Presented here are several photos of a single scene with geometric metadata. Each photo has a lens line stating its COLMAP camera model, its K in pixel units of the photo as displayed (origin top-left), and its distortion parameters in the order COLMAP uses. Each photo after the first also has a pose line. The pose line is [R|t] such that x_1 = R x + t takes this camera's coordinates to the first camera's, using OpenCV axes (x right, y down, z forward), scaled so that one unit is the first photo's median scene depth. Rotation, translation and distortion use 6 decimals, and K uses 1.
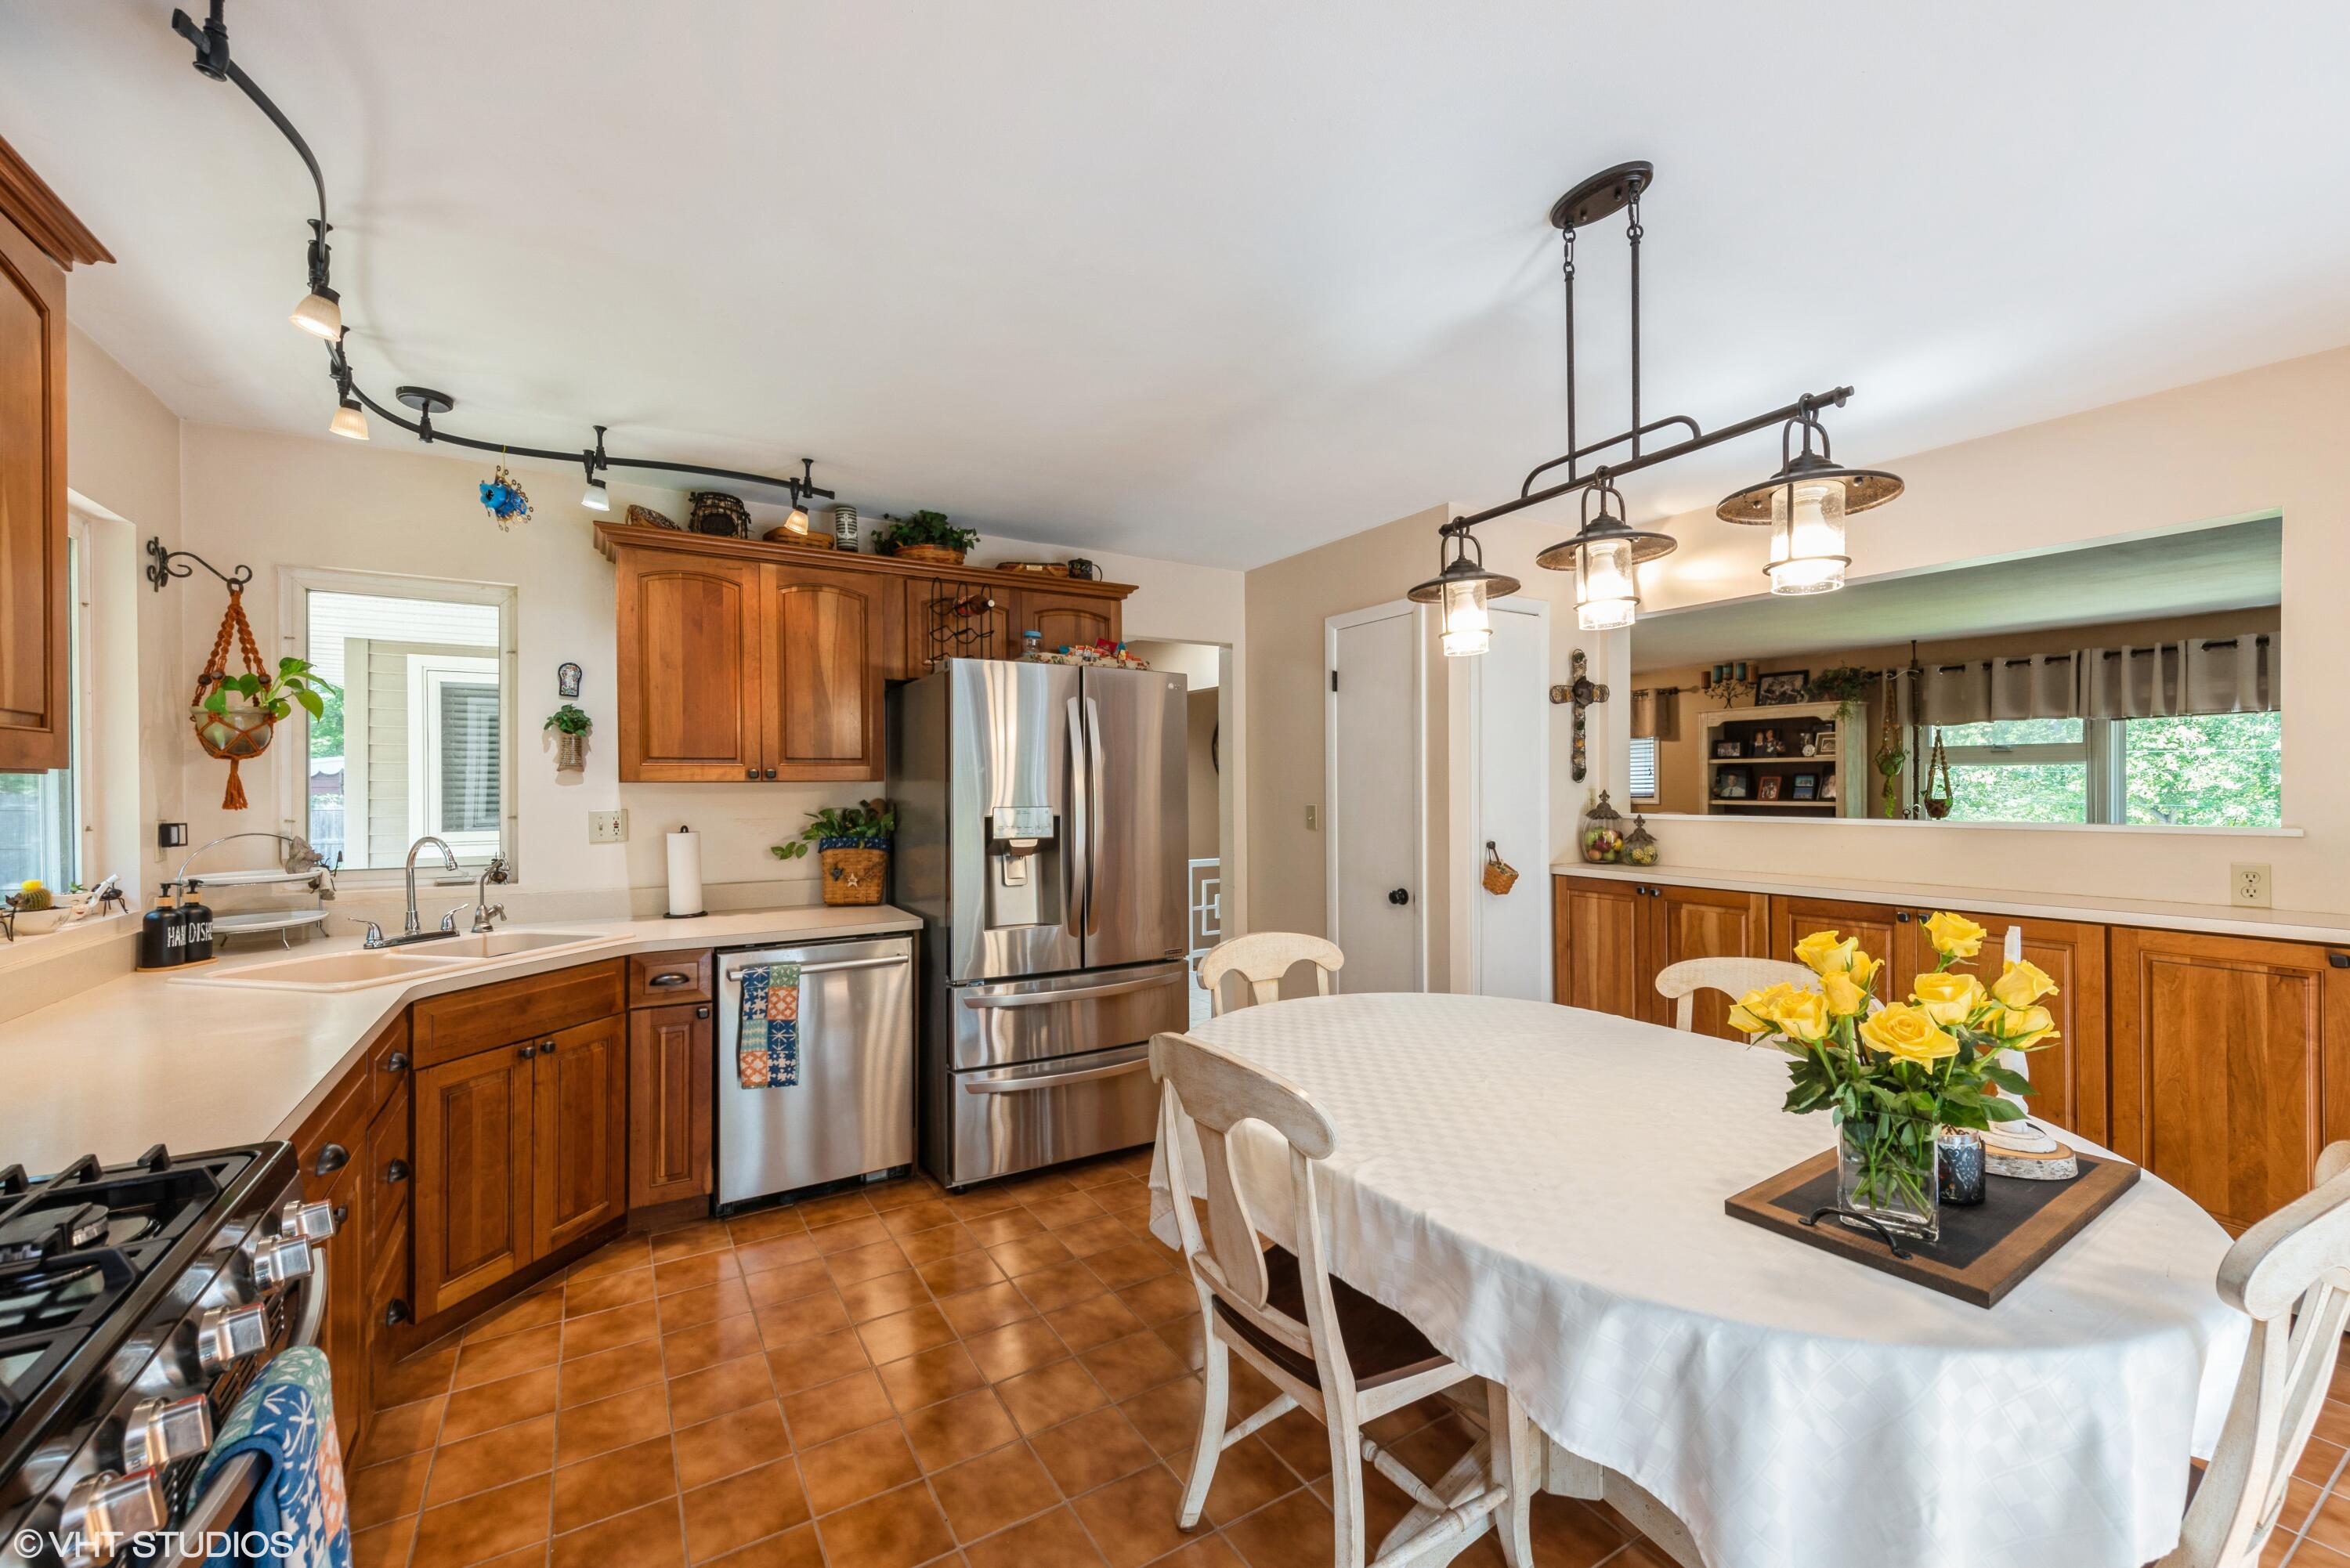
lens RADIAL K [[955.2, 0, 1180.8], [0, 955.2, 788.7], [0, 0, 1]] dist [0.012860, -0.000134]
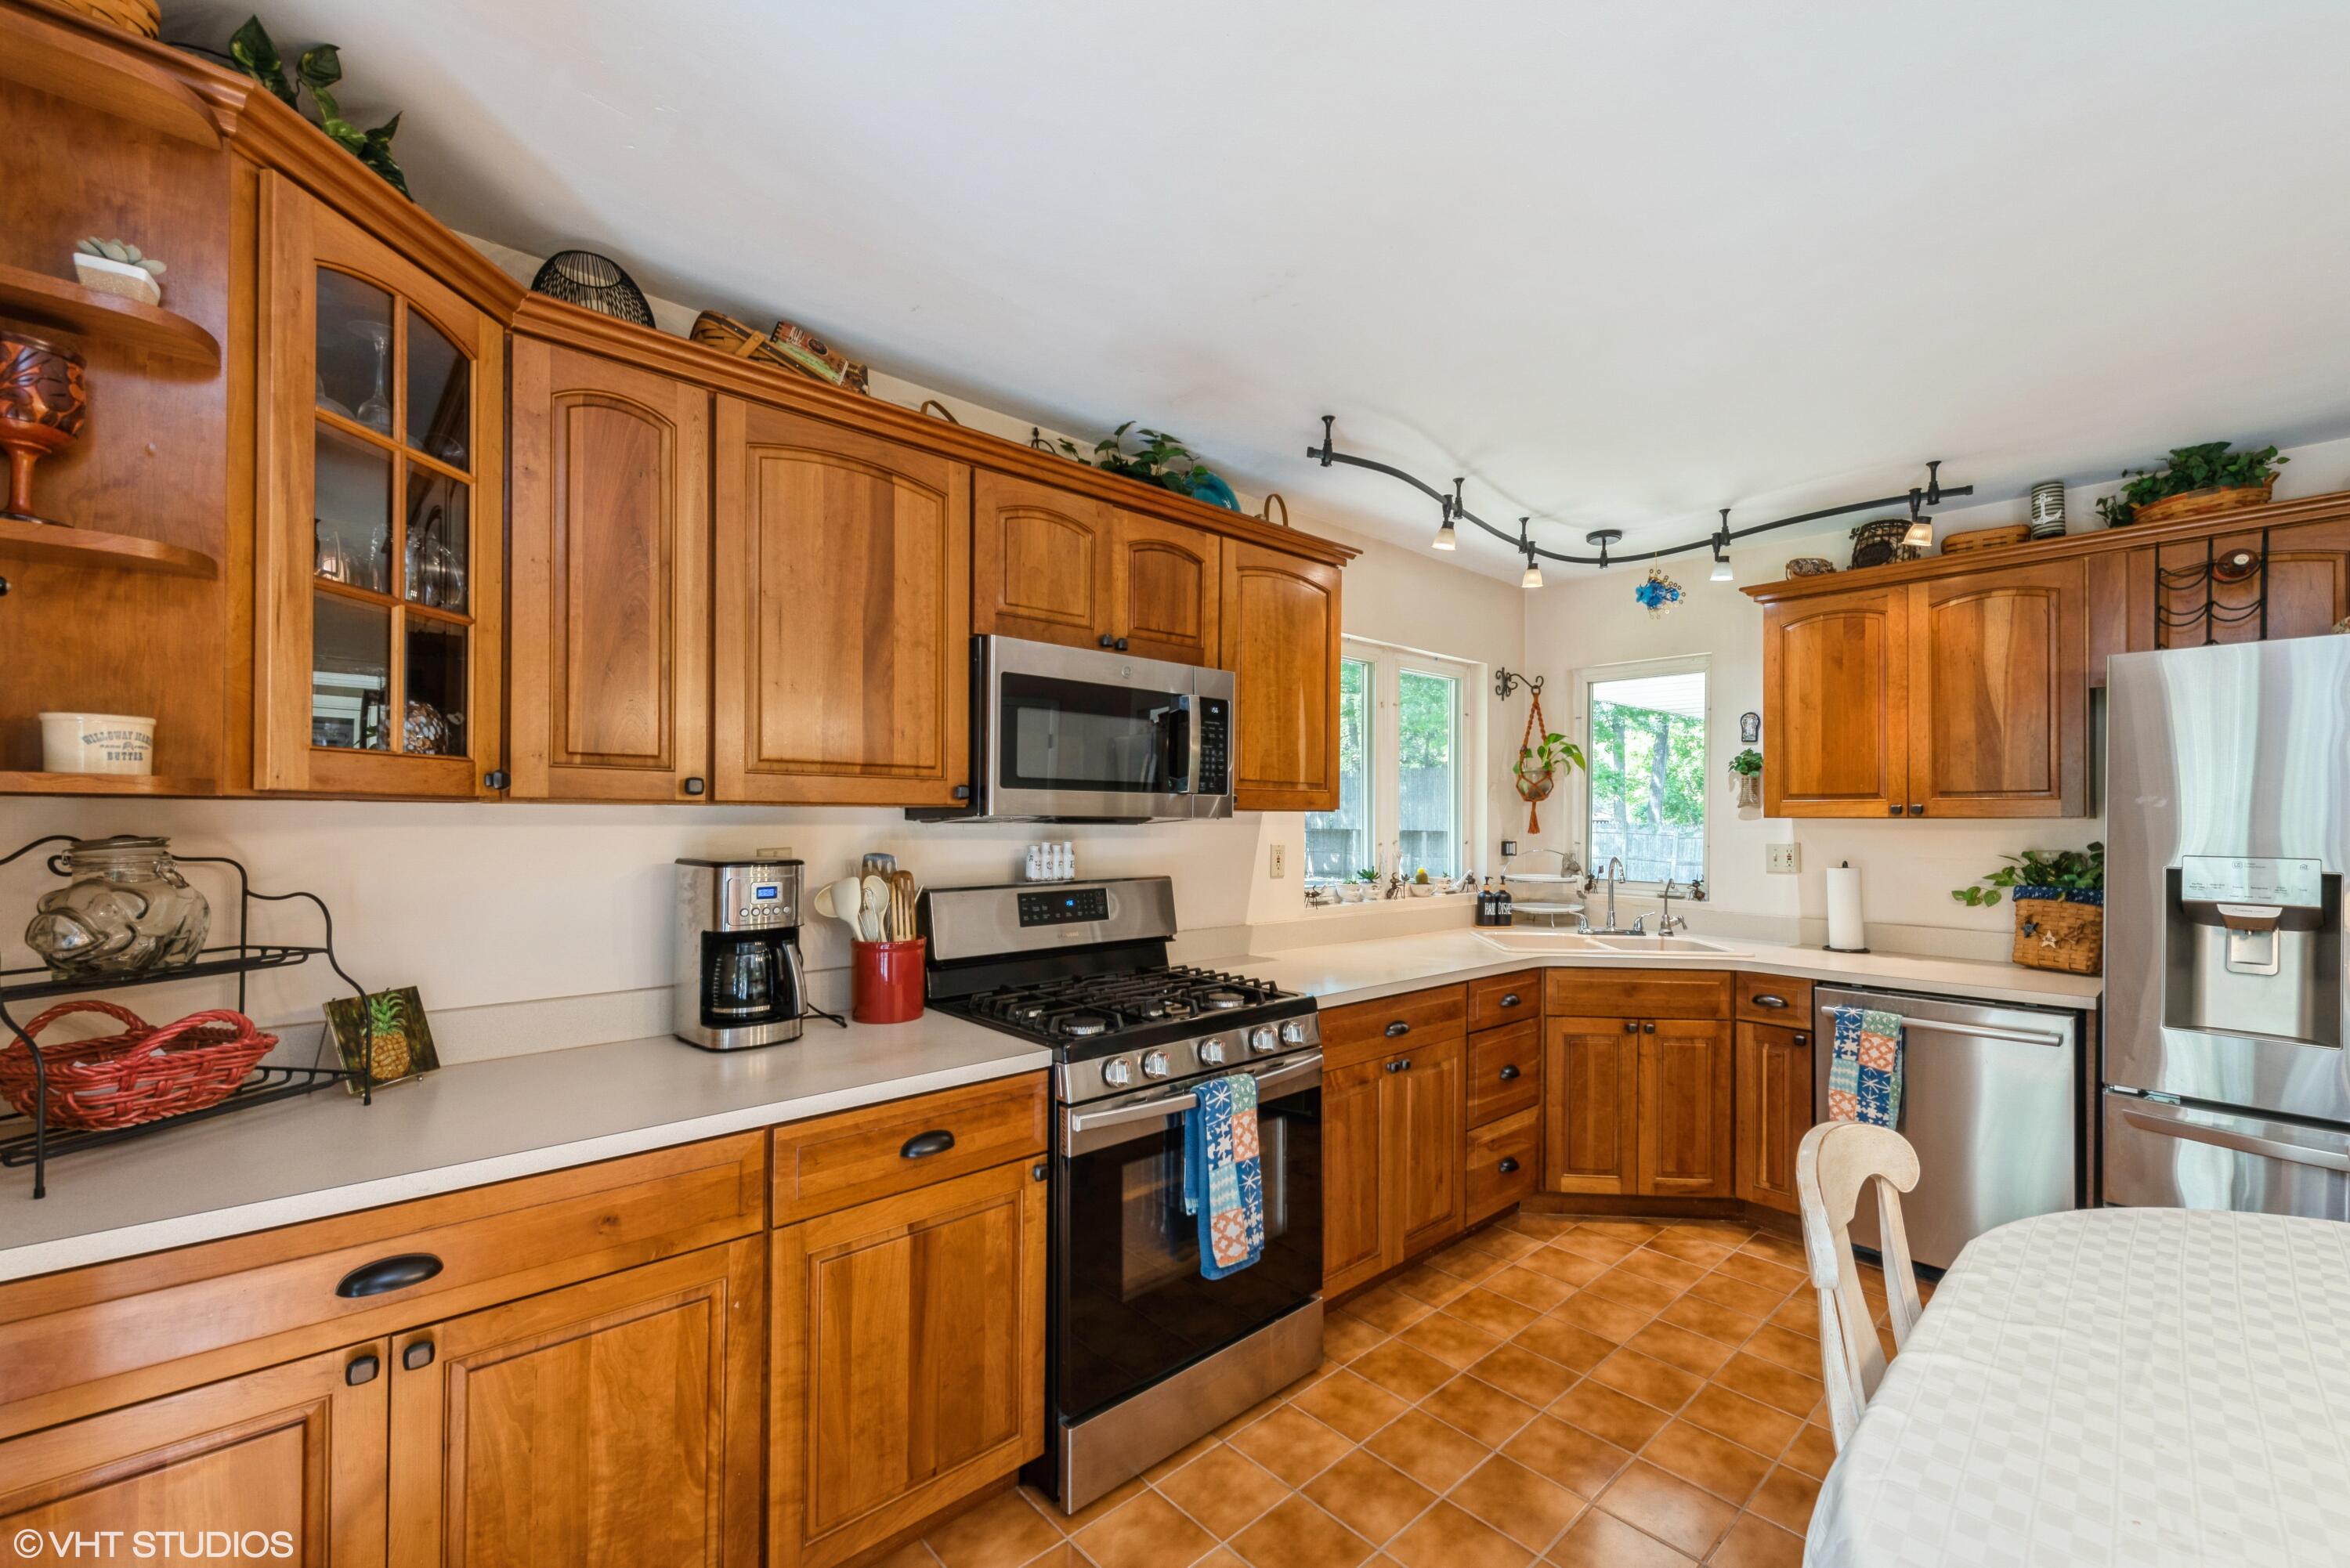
lens RADIAL K [[955.2, 0, 1193.1], [0, 955.2, 816.4], [0, 0, 1]] dist [0.012860, -0.000134]
pose [[0.195277, 0.003654, -0.980741, 0.401191], [-0.012569, 0.999920, 0.001222, -0.001385], [0.980668, 0.012089, 0.195307, 0.152641]]
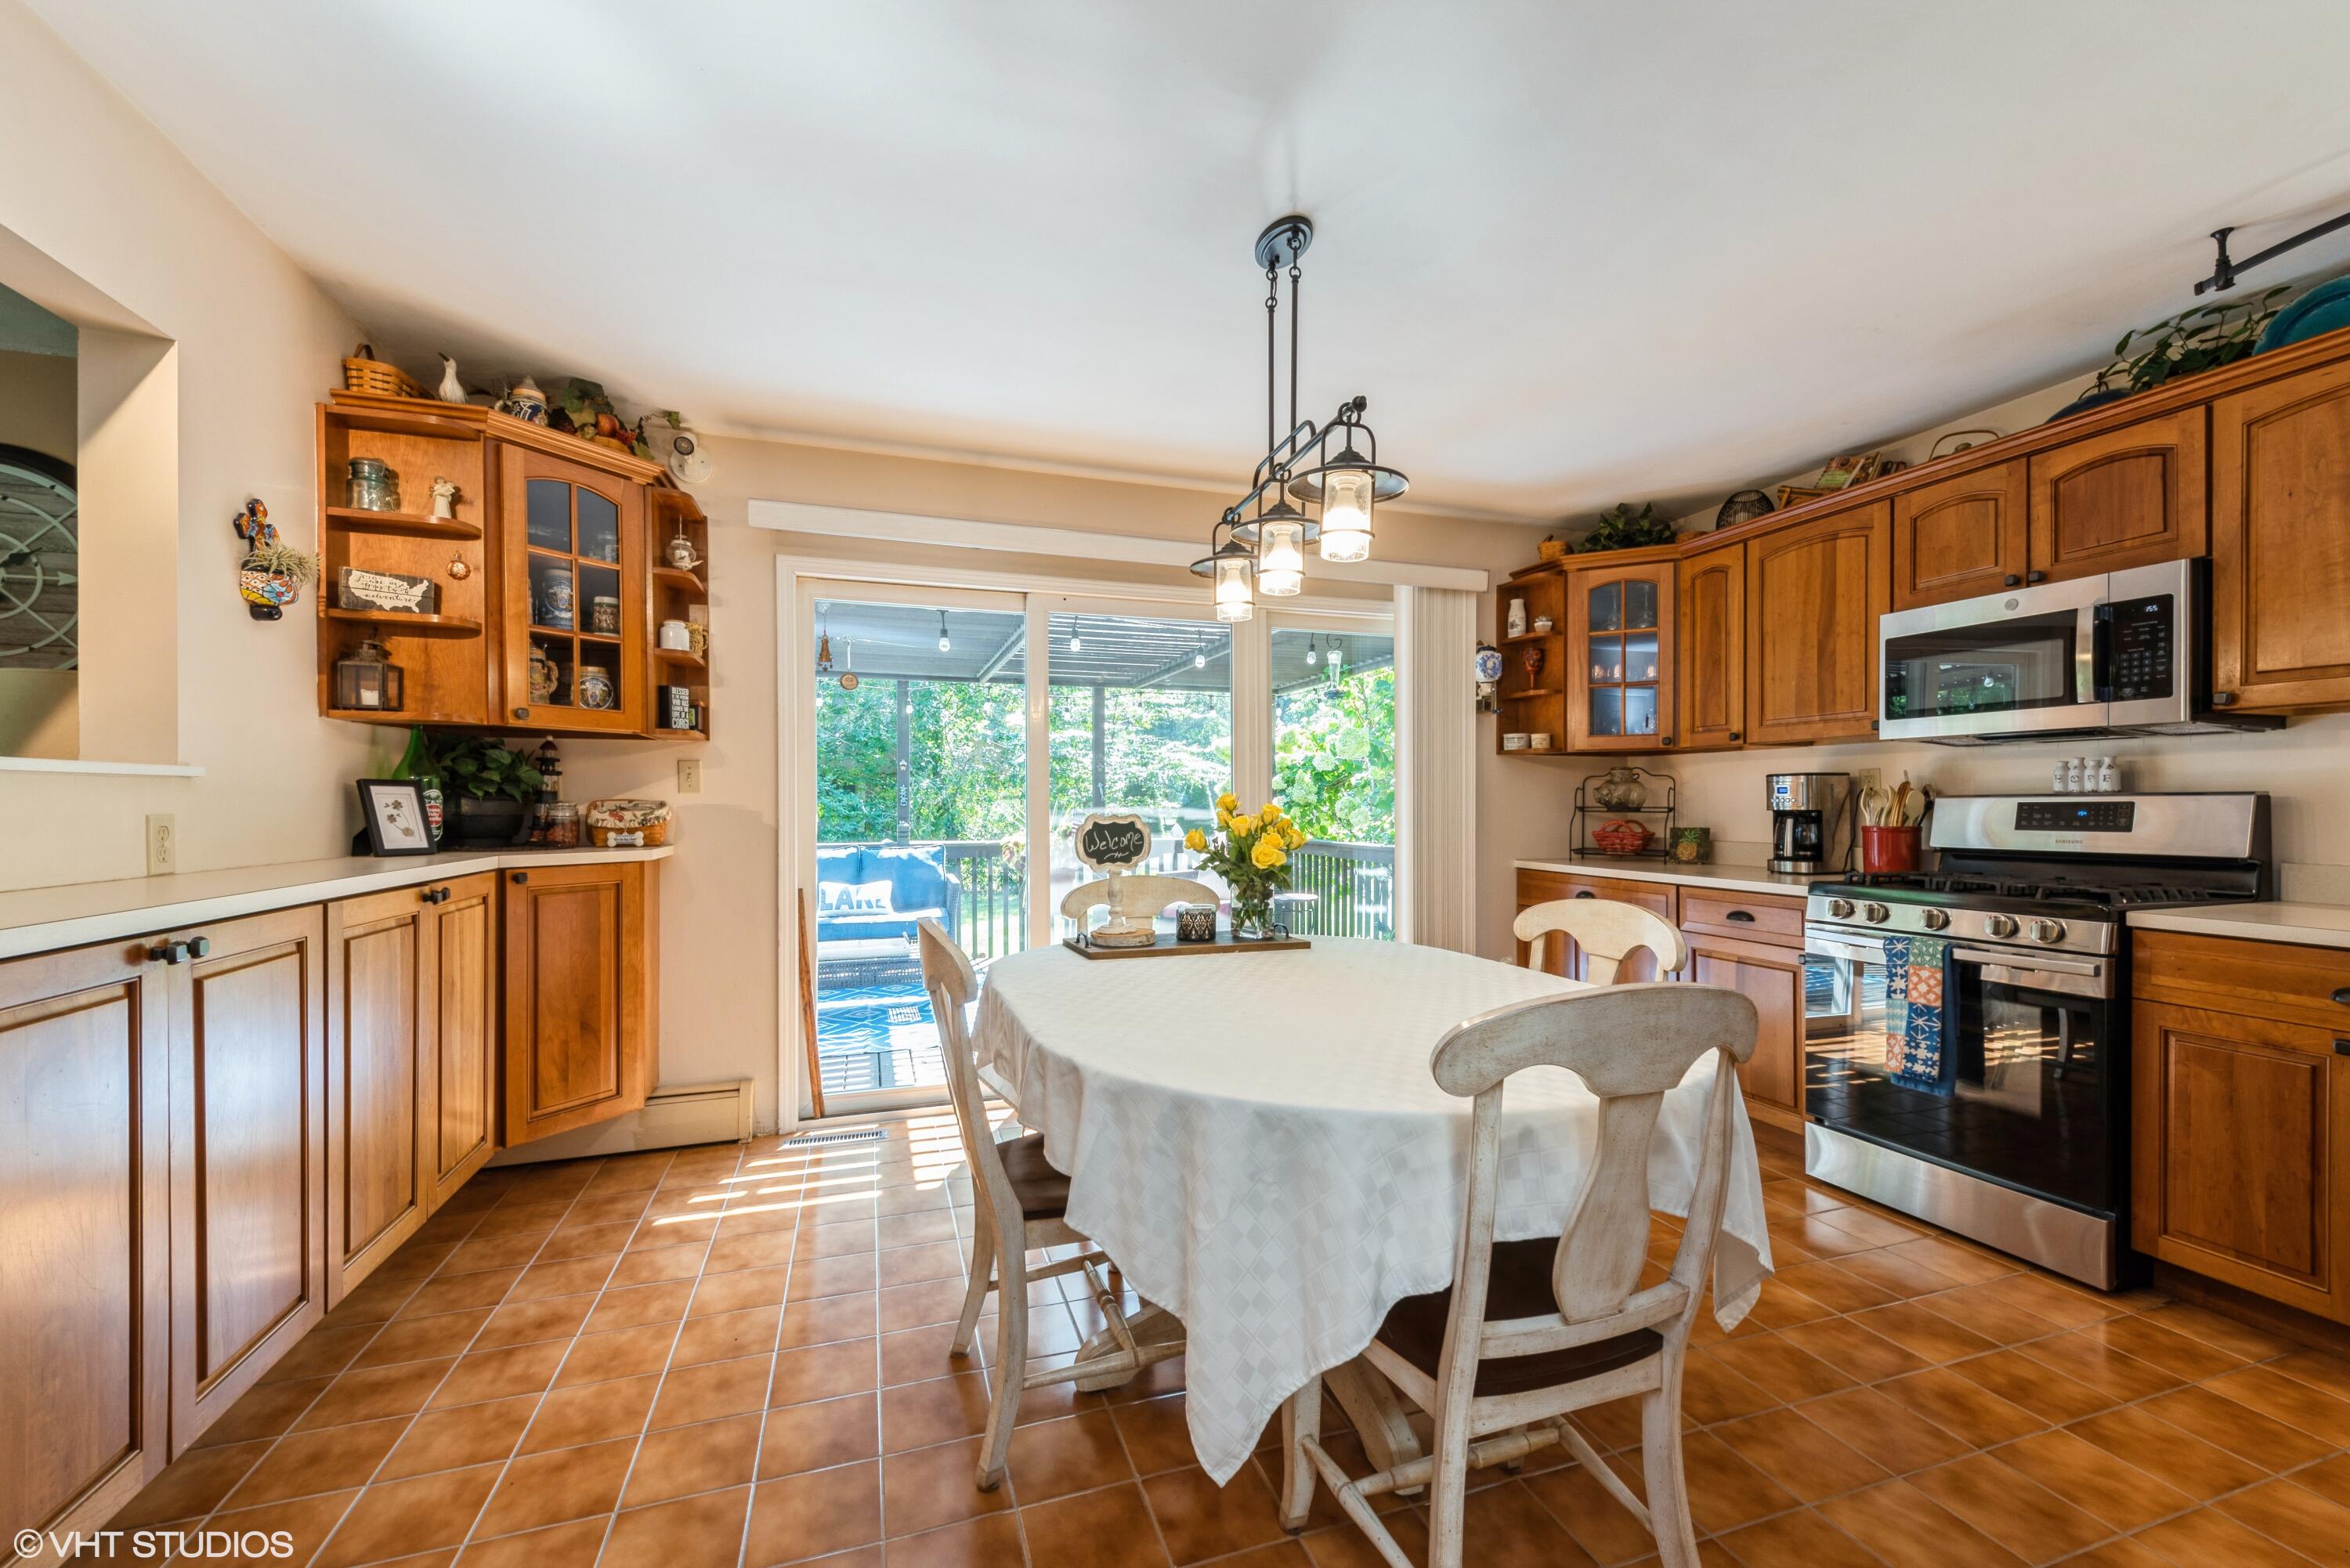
lens RADIAL K [[955.2, 0, 1182.8], [0, 955.2, 797.3], [0, 0, 1]] dist [0.012860, -0.000134]
pose [[-0.975595, 0.007013, 0.219467, 0.176713], [0.007251, 0.999974, 0.000277, 0.059181], [-0.219459, 0.001861, -0.975620, 1.364481]]
